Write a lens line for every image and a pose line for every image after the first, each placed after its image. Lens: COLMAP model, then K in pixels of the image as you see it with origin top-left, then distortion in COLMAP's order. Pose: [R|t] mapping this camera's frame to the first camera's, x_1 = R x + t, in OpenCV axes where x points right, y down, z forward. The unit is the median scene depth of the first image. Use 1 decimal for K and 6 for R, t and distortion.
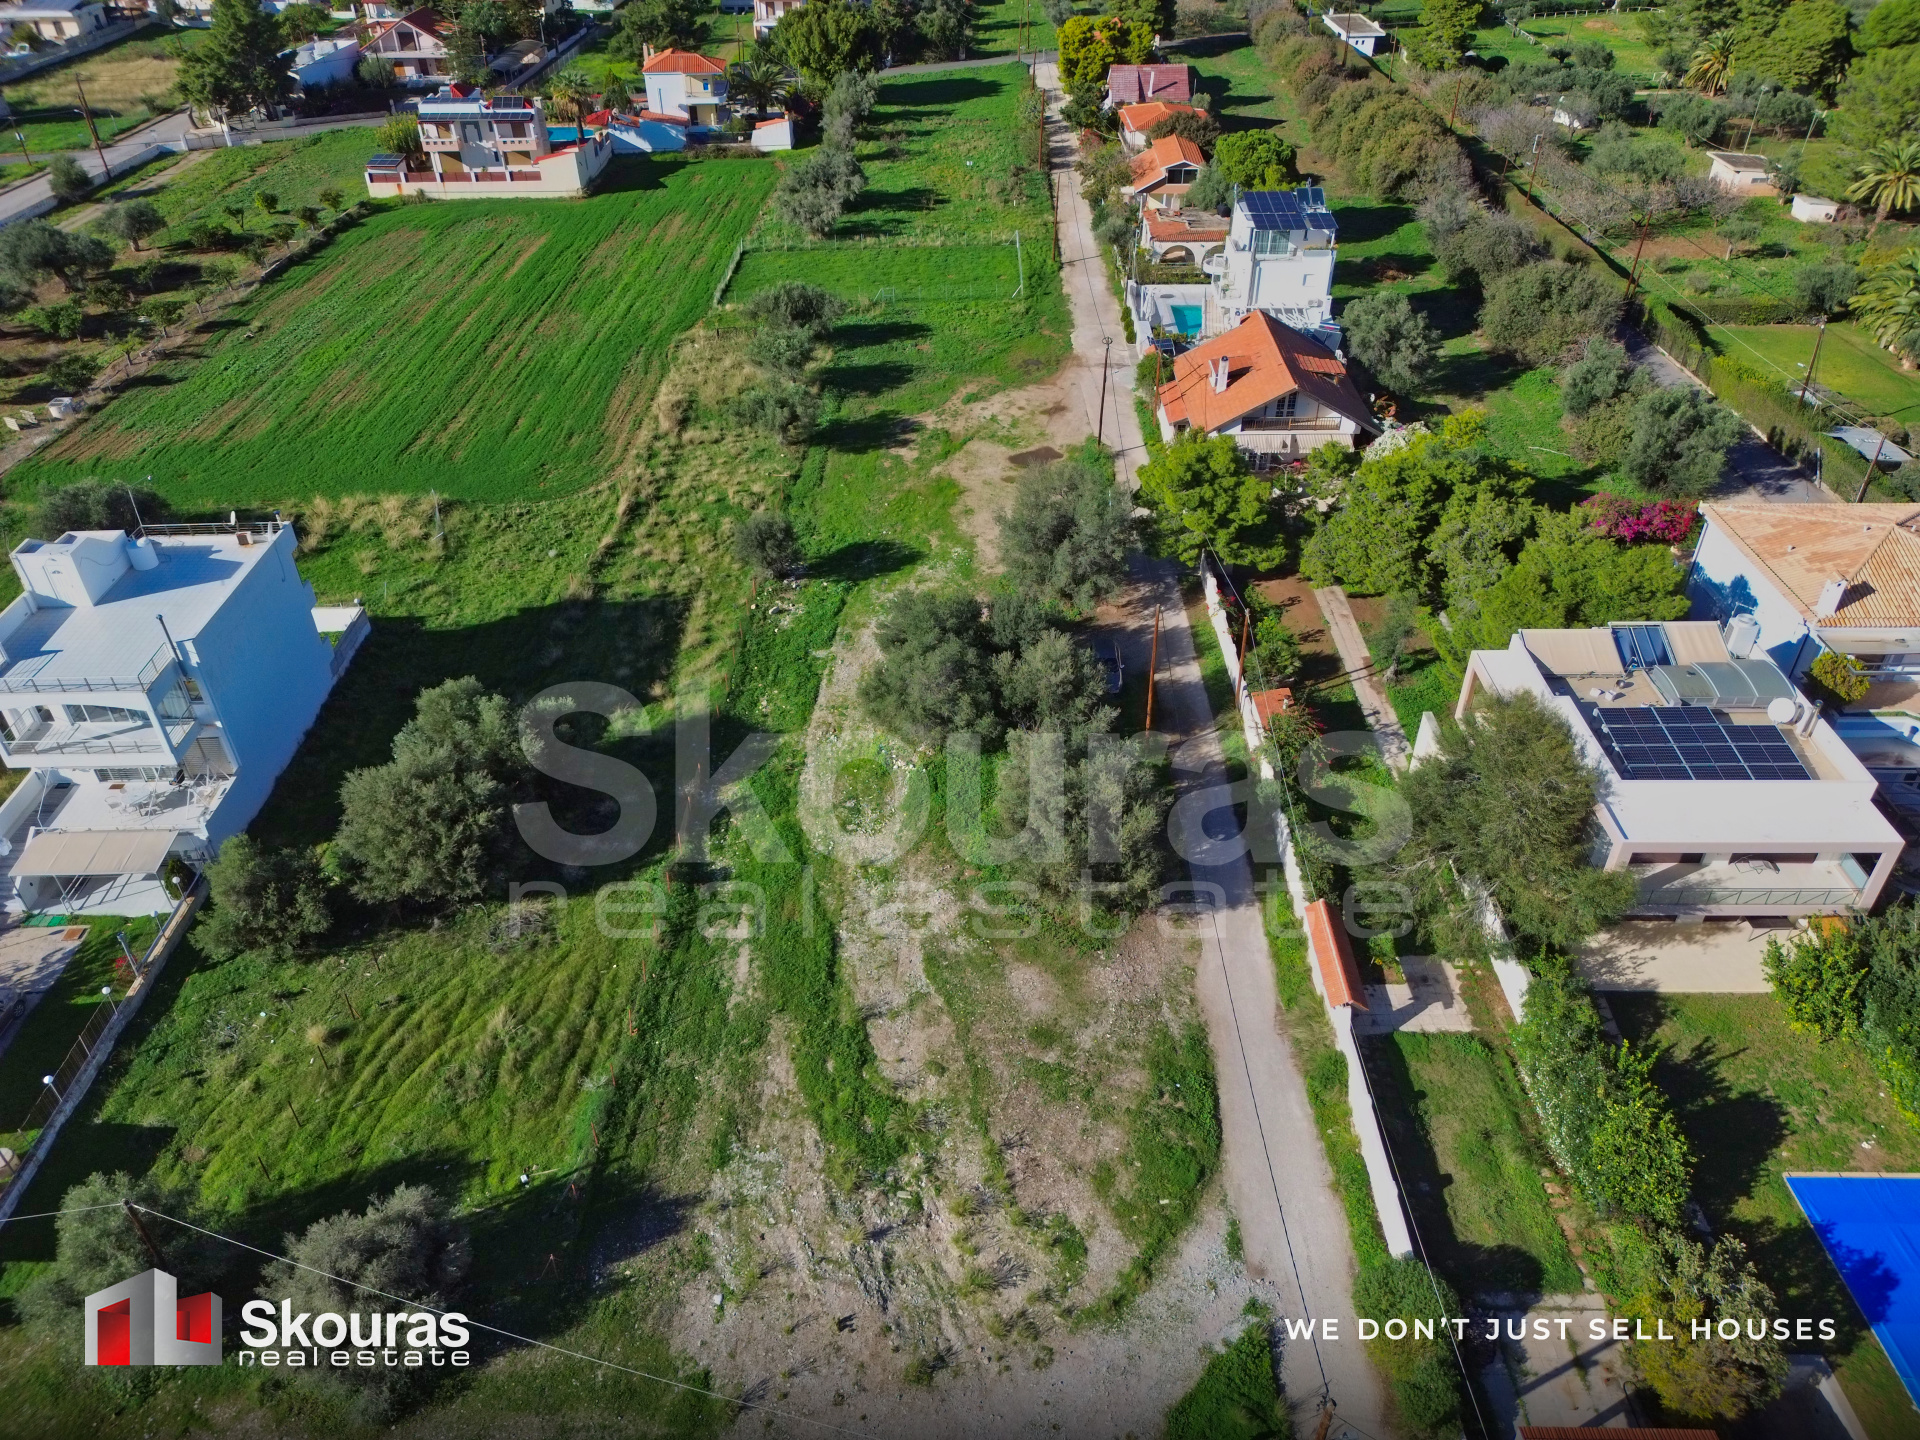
lens RADIAL K [[1345.5, 0, 962.0], [0, 1345.5, 723.4], [0, 0, 1]] dist [0.065488, -0.062835]
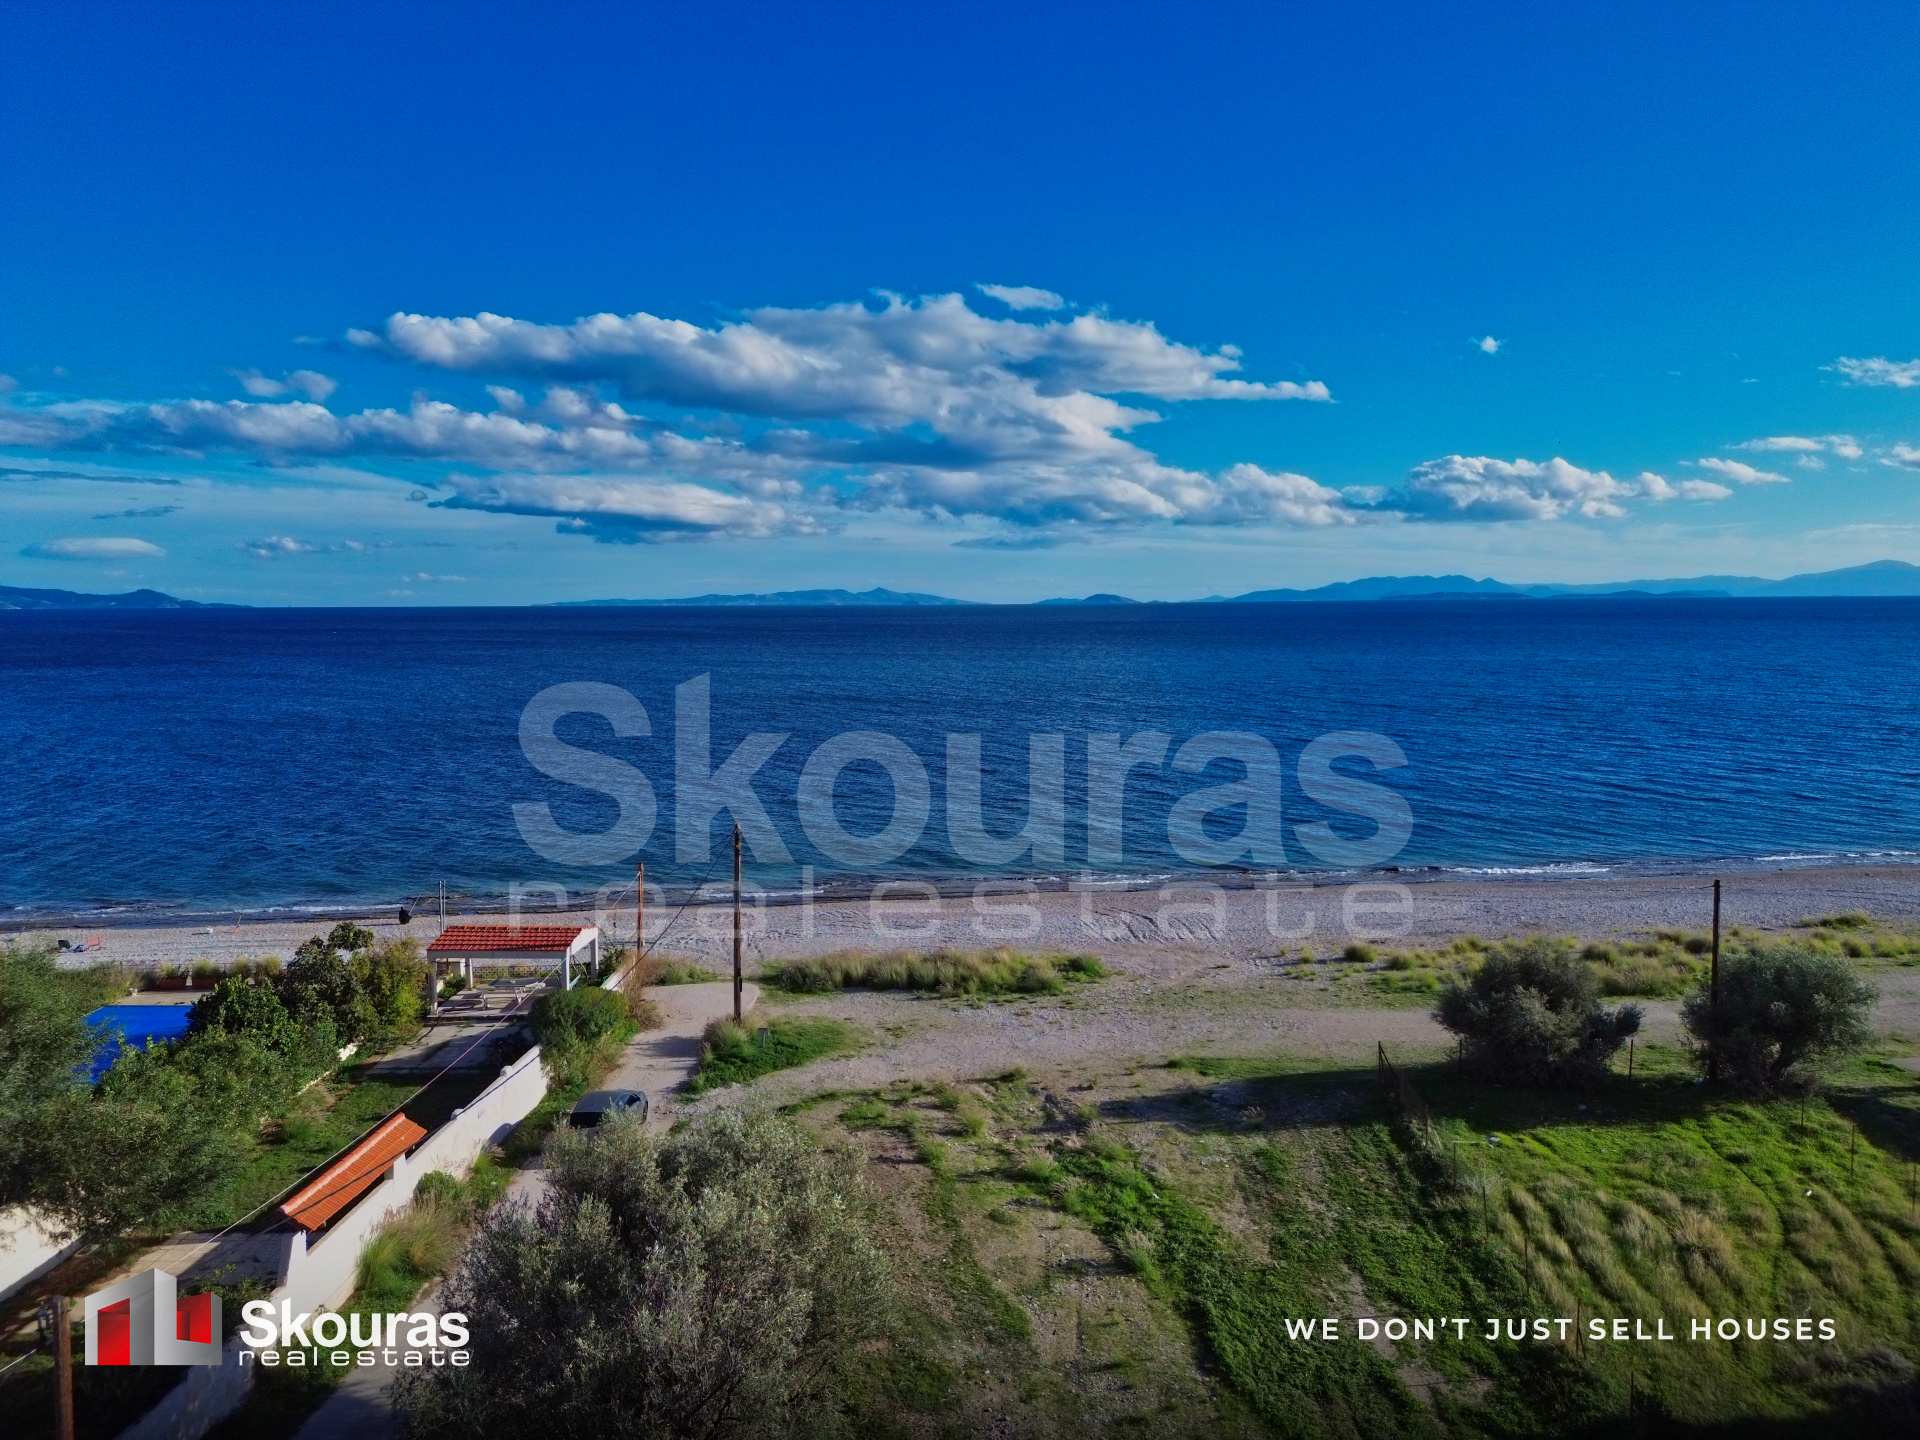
lens RADIAL K [[1345.5, 0, 962.0], [0, 1345.5, 723.4], [0, 0, 1]] dist [0.065488, -0.062835]
pose [[-0.999352, 0.011538, 0.034088, -0.022422], [0.031104, 0.753380, 0.656850, -0.346088], [-0.018102, 0.657485, -0.753250, 1.220863]]
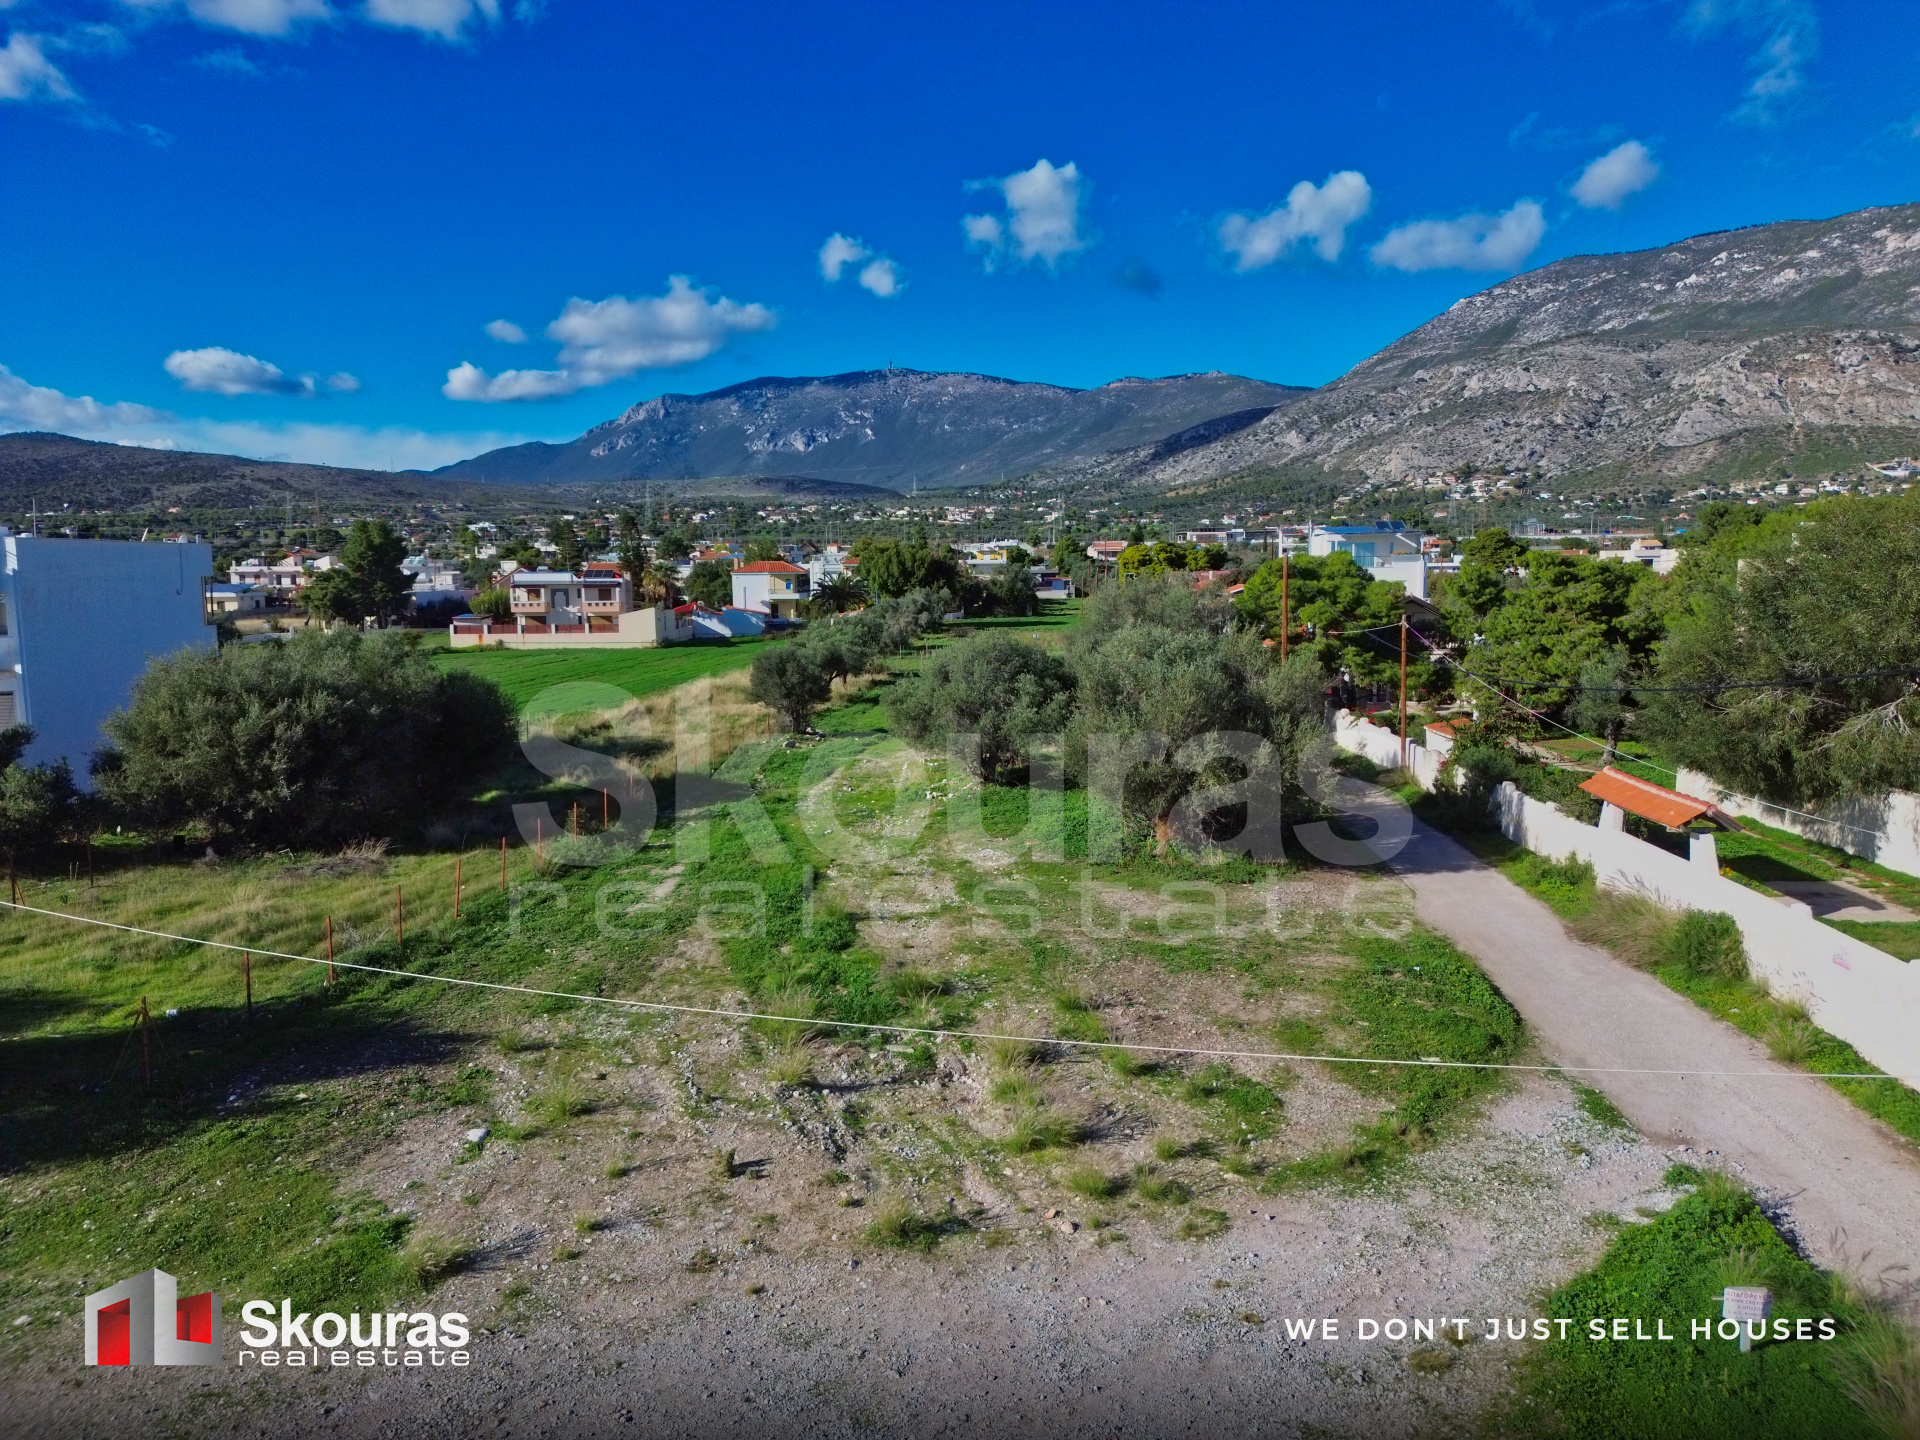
lens RADIAL K [[1345.5, 0, 962.0], [0, 1345.5, 723.4], [0, 0, 1]] dist [0.065488, -0.062835]
pose [[0.998691, 0.001916, -0.051115, 0.004876], [-0.026855, 0.870136, -0.492080, 0.405460], [0.043534, 0.492808, 0.869048, 0.420449]]
